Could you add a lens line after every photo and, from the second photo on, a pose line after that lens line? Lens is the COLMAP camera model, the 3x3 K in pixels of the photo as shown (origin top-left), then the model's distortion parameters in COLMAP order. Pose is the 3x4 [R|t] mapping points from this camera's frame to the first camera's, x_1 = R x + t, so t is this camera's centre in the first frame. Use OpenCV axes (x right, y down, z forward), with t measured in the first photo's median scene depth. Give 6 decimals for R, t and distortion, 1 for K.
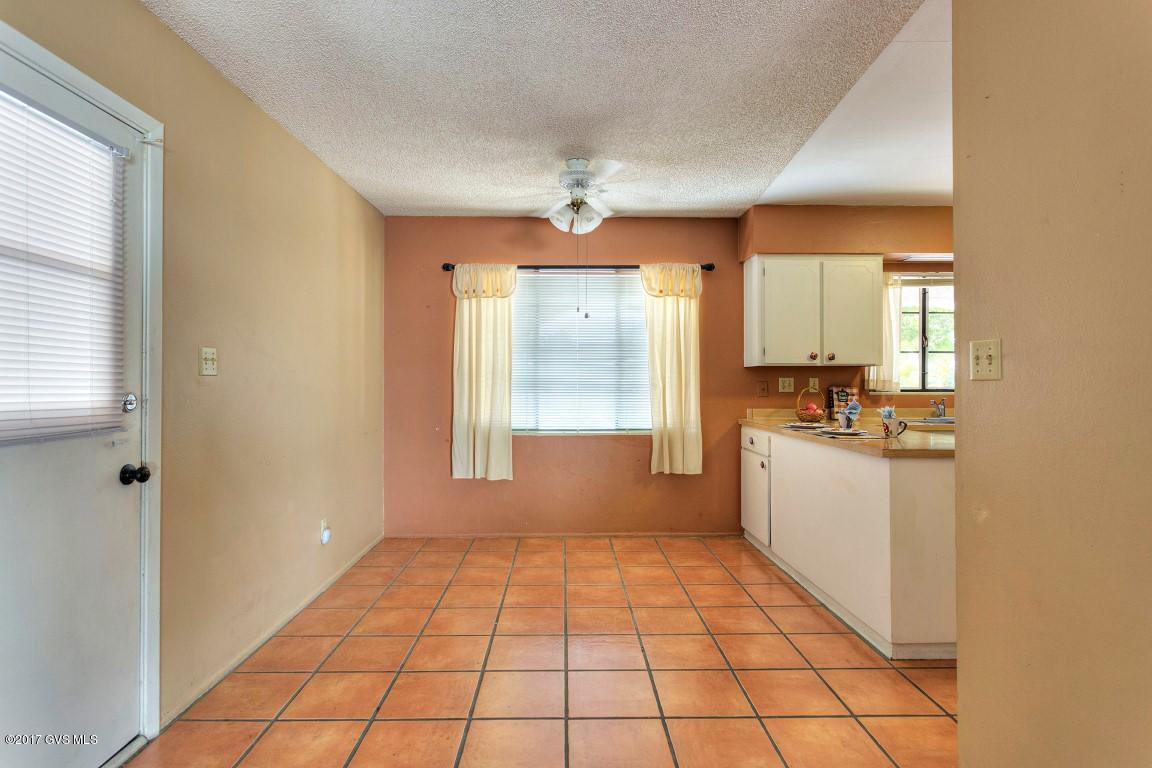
lens RADIAL K [[596.3, 0, 576.0], [0, 596.3, 384.0], [0, 0, 1]] dist [0.002270, 0.000823]
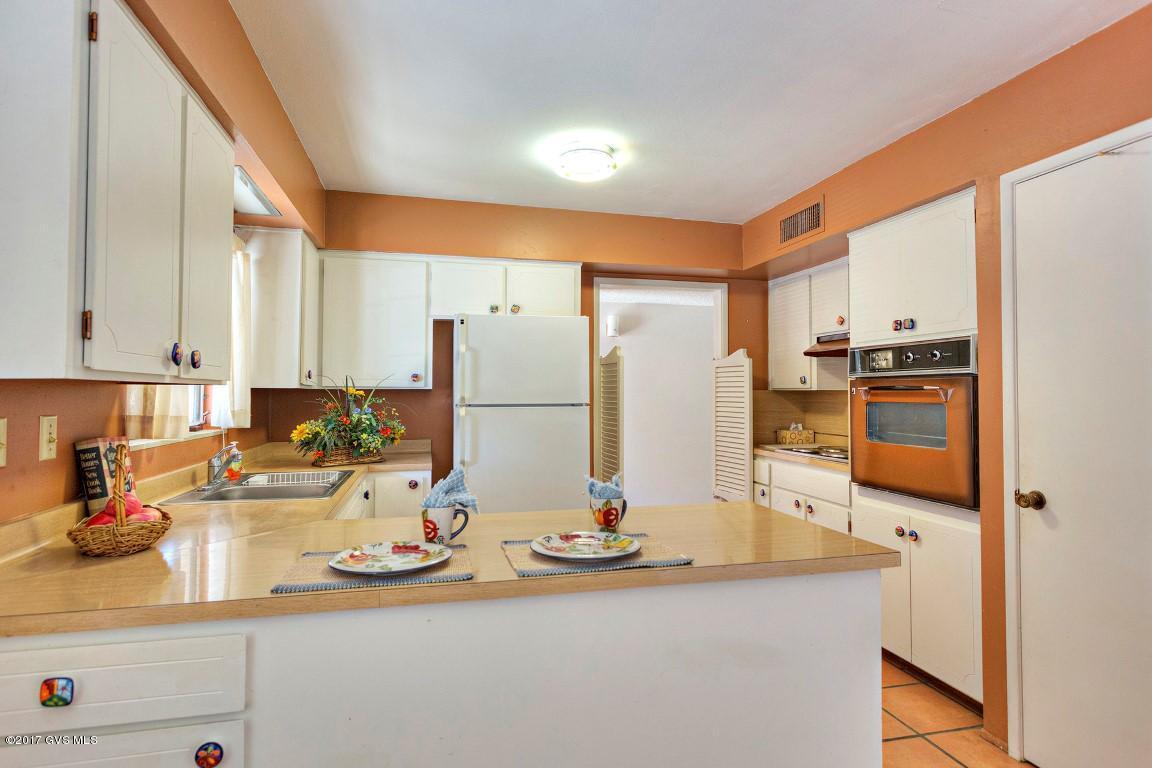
lens RADIAL K [[596.3, 0, 576.0], [0, 596.3, 384.0], [0, 0, 1]] dist [0.002270, 0.000823]
pose [[-0.209978, 0.016355, 0.977569, 0.013258], [0.000318, 0.999861, -0.016660, -0.022932], [-0.977706, -0.003187, -0.209954, 0.795037]]
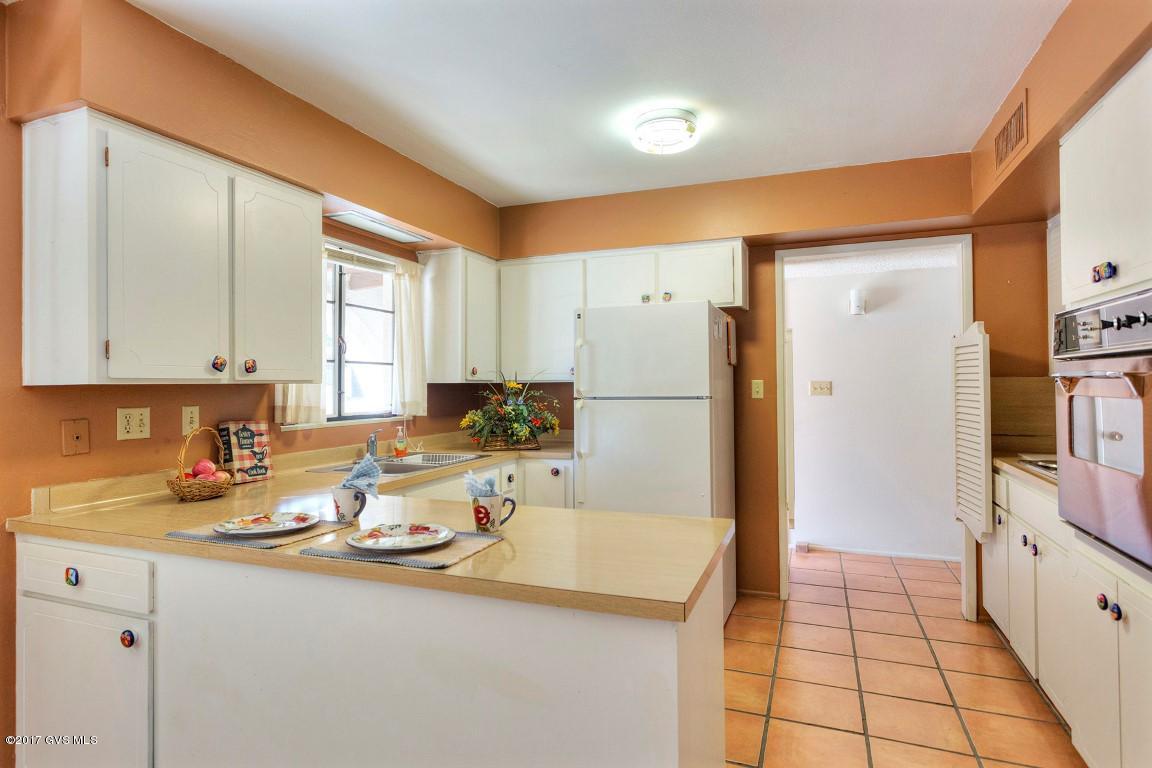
lens RADIAL K [[609.7, 0, 577.0], [0, 609.7, 379.8], [0, 0, 1]] dist [-0.002476, 0.000592]
pose [[0.384059, 0.003954, 0.923300, 0.049192], [0.010211, 0.999911, -0.008529, -0.025240], [-0.923252, 0.012703, 0.383985, 0.507612]]
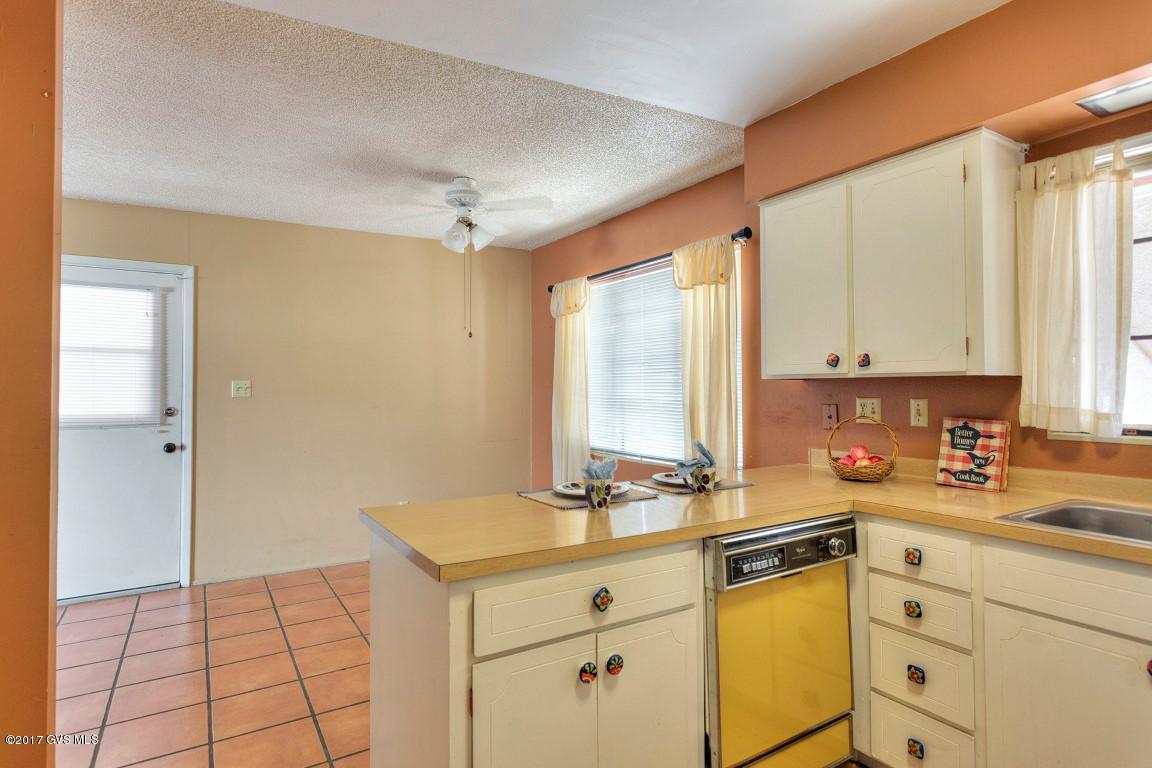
lens RADIAL K [[609.7, 0, 577.0], [0, 609.7, 379.8], [0, 0, 1]] dist [-0.002476, 0.000592]
pose [[0.507400, -0.010490, -0.861647, 0.717387], [0.001330, 0.999934, -0.011390, -0.021558], [0.861710, 0.004633, 0.507381, 0.478746]]
